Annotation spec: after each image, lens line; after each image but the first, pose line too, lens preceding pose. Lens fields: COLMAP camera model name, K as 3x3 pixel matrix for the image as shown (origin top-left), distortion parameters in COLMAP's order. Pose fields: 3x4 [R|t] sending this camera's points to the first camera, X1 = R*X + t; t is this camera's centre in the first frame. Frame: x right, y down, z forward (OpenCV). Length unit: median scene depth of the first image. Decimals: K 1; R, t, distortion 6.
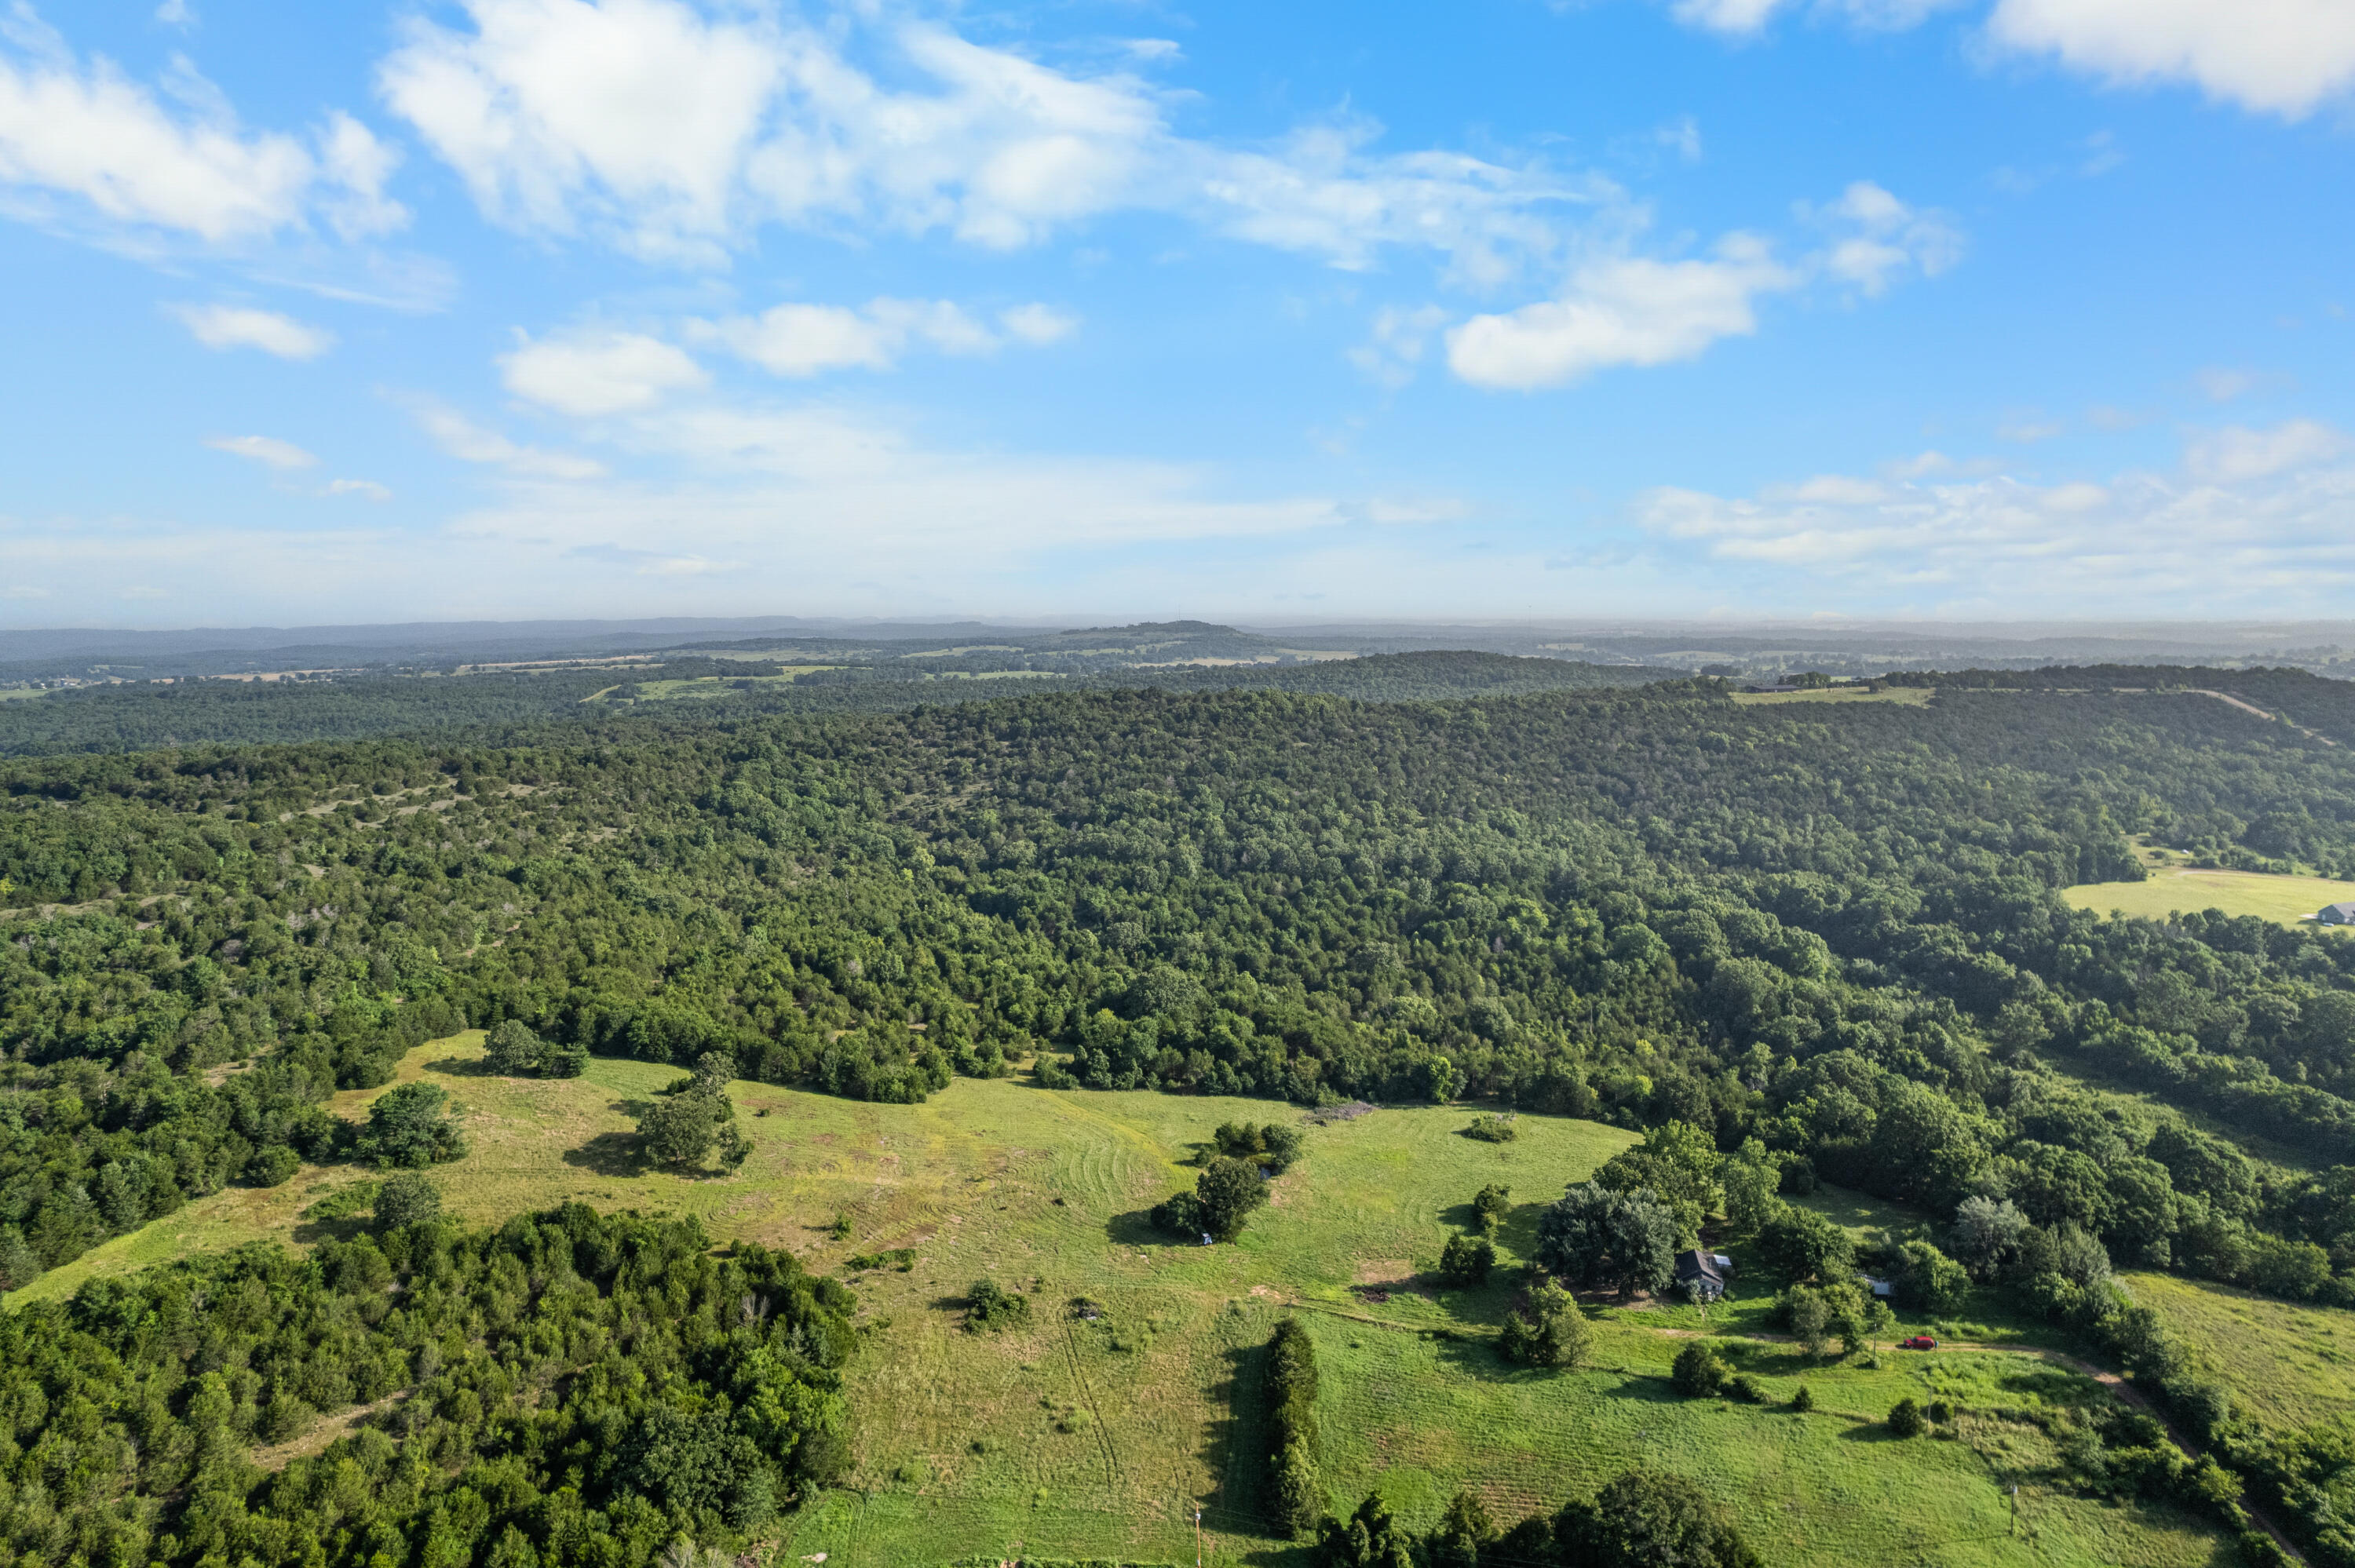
lens RADIAL K [[1501.4, 0, 1177.5], [0, 1501.4, 784.0], [0, 0, 1]] dist [-0.080554, 0.075062]
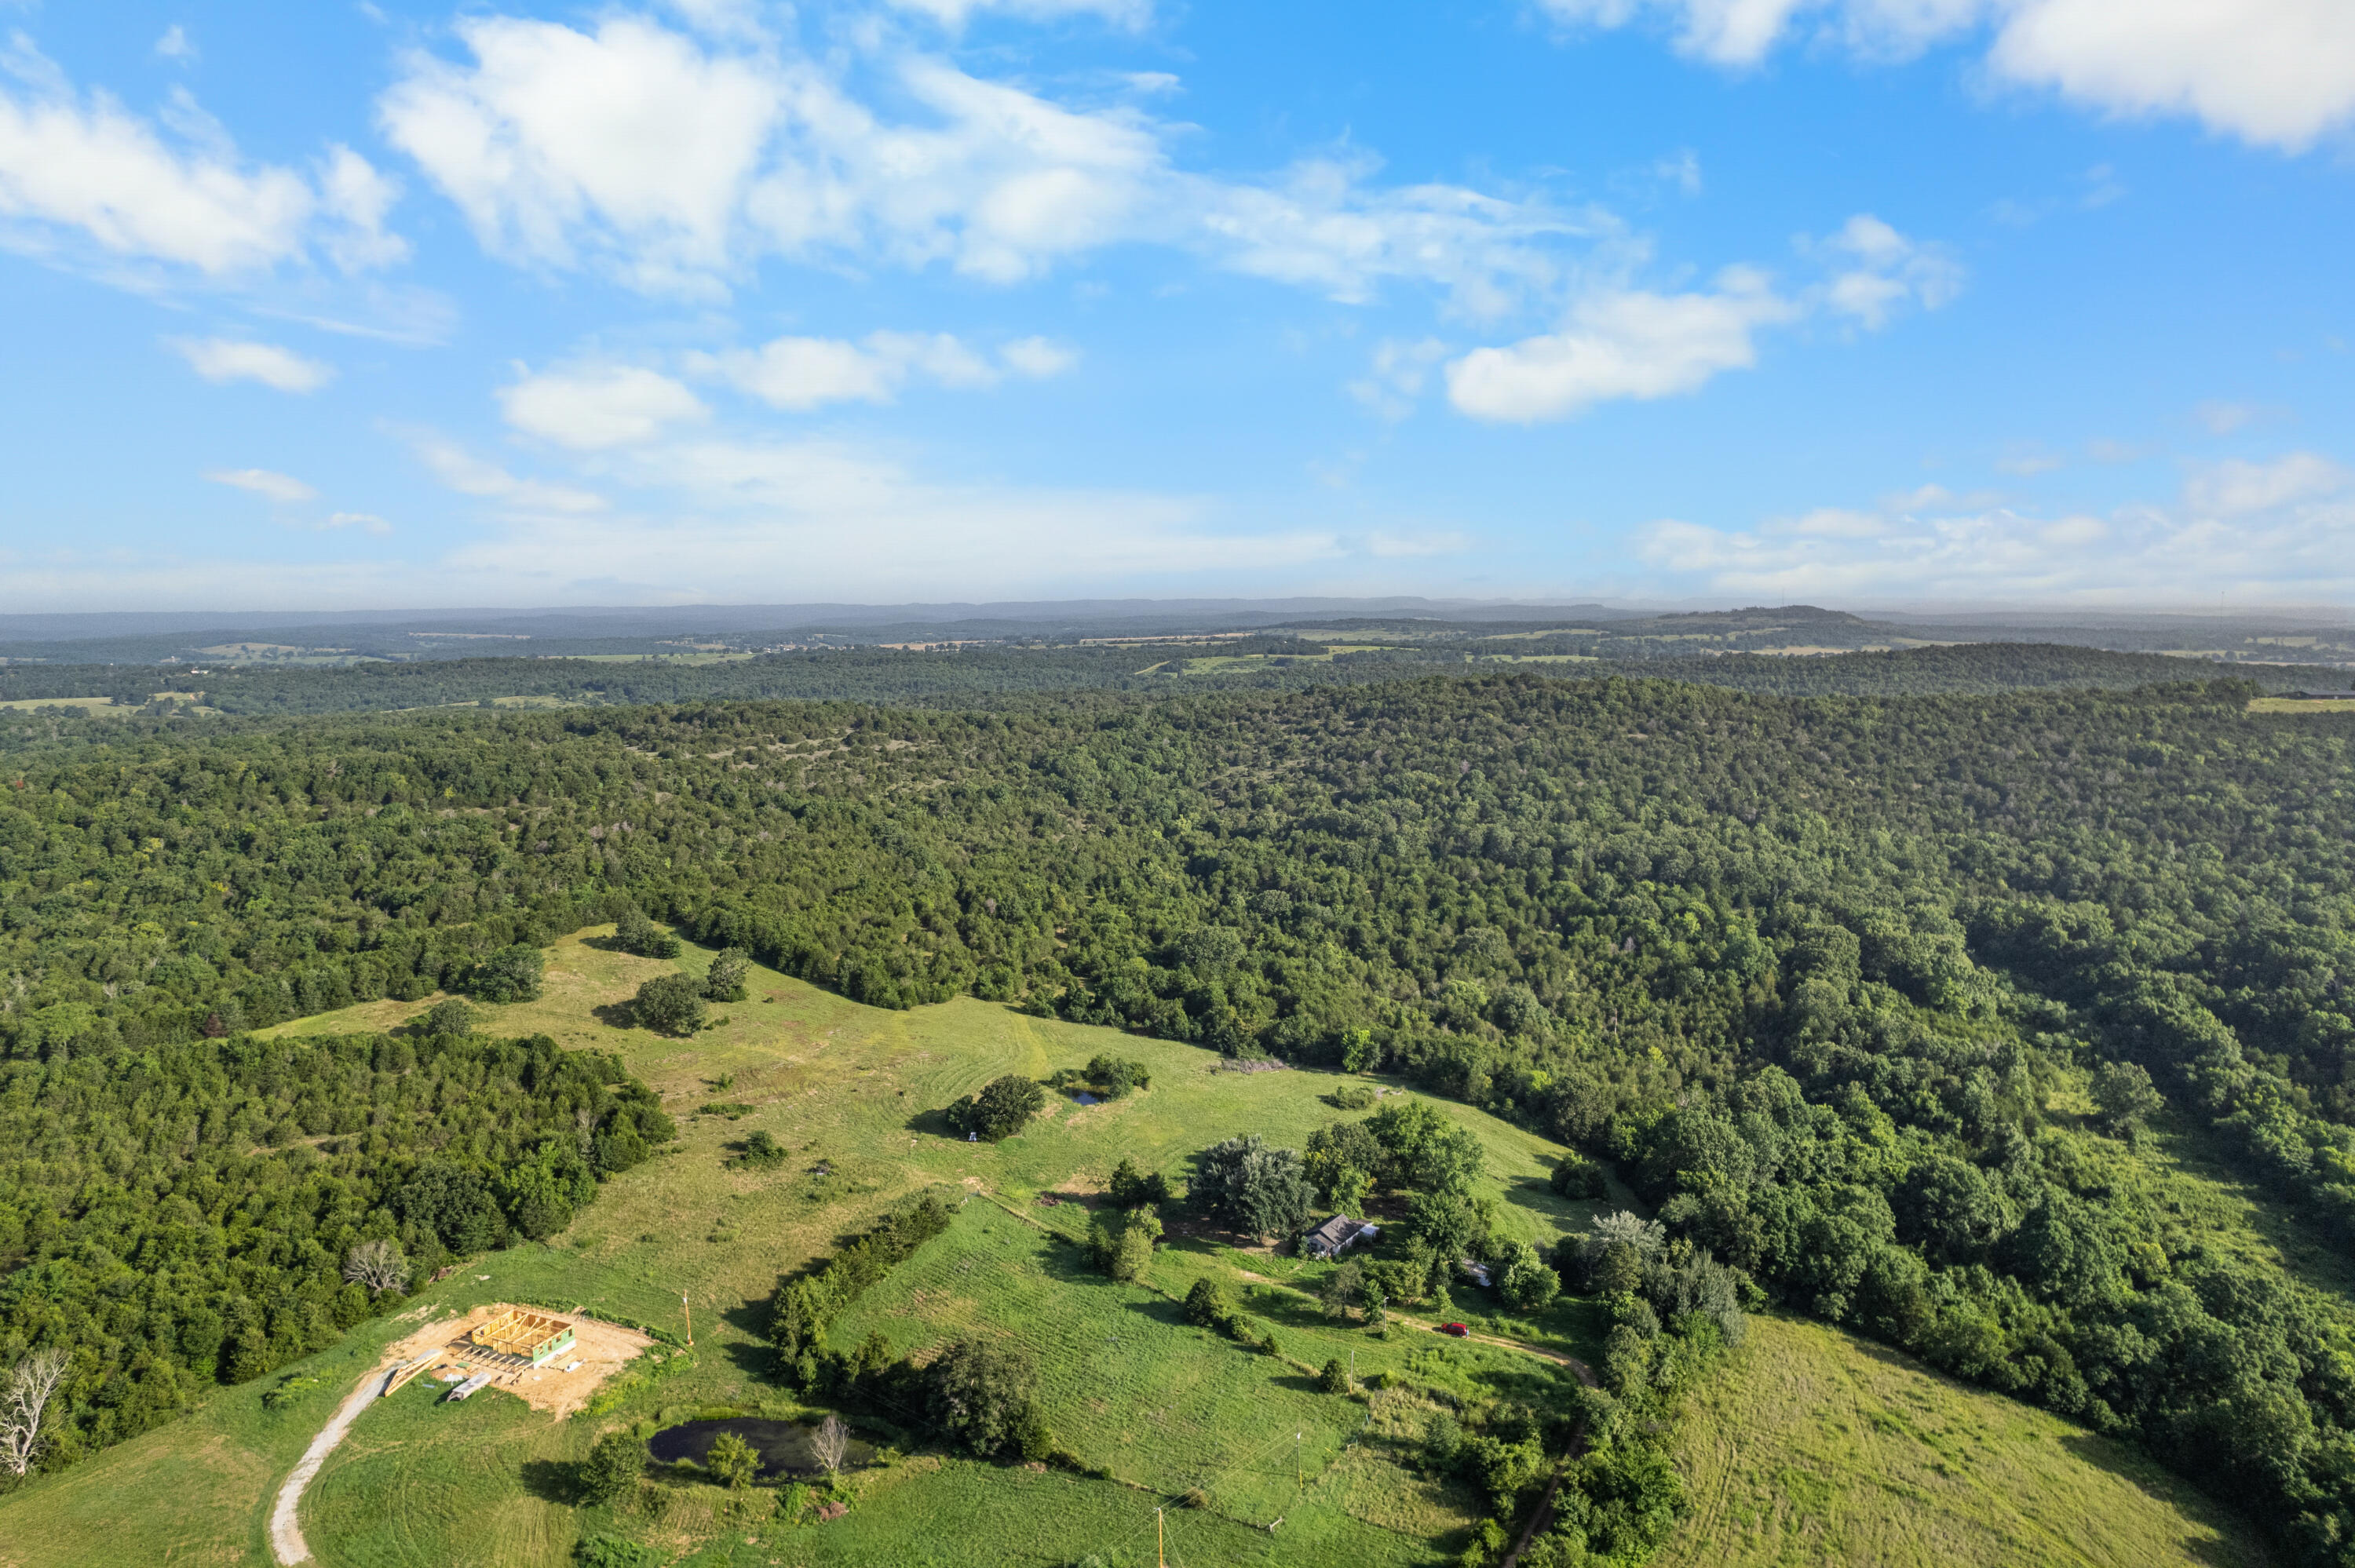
lens RADIAL K [[1501.4, 0, 1177.5], [0, 1501.4, 784.0], [0, 0, 1]] dist [-0.080554, 0.075062]
pose [[0.911432, 0.053852, -0.407912, 0.665959], [-0.048797, 0.998549, 0.022797, -0.008580], [0.408548, -0.000873, 0.912737, -0.011391]]
